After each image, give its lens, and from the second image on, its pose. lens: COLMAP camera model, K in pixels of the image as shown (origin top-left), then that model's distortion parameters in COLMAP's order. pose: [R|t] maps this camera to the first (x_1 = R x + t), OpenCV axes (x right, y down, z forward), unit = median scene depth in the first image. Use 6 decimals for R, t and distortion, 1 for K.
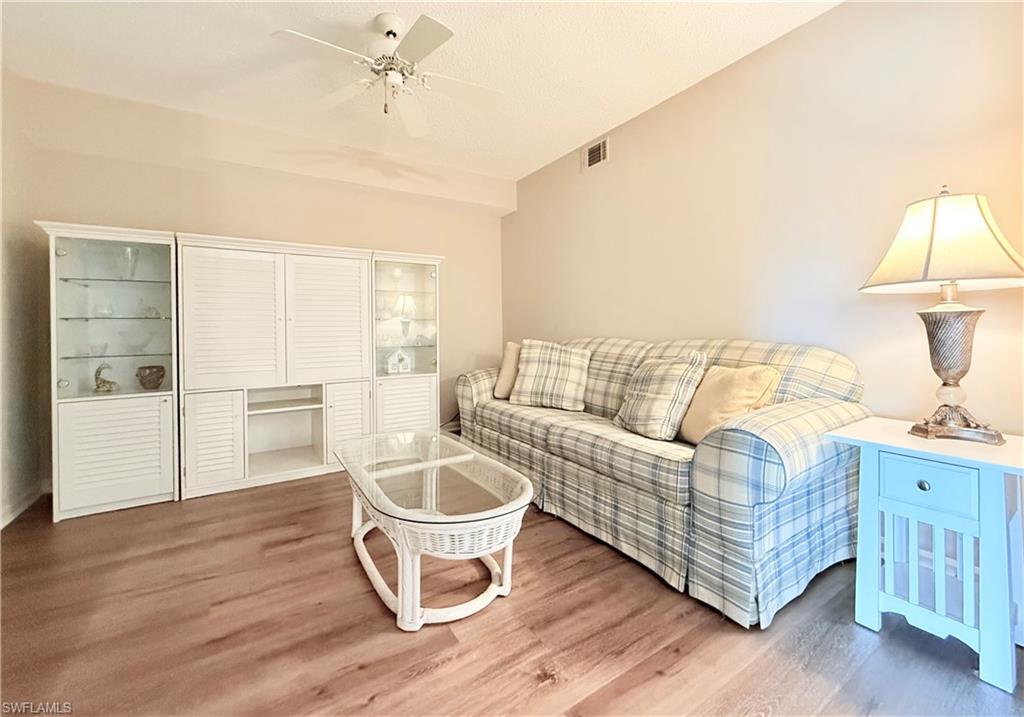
lens RADIAL K [[422.2, 0, 512.3], [0, 422.2, 327.9], [0, 0, 1]] dist [-0.001070, 0.000062]
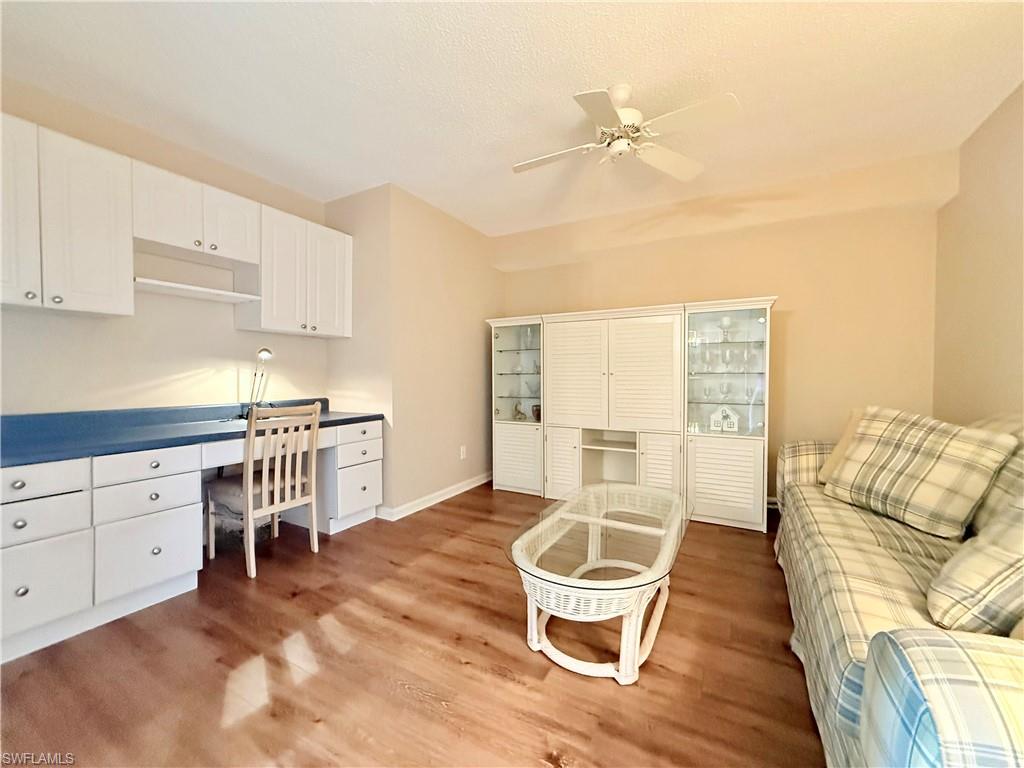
lens RADIAL K [[412.6, 0, 512.9], [0, 412.6, 382.3], [0, 0, 1]] dist [0.001806, -0.000649]
pose [[0.468186, 0.027872, -0.883190, 0.536837], [-0.000193, 0.999506, 0.031441, -0.048107], [0.883630, -0.014550, 0.467960, 0.304406]]
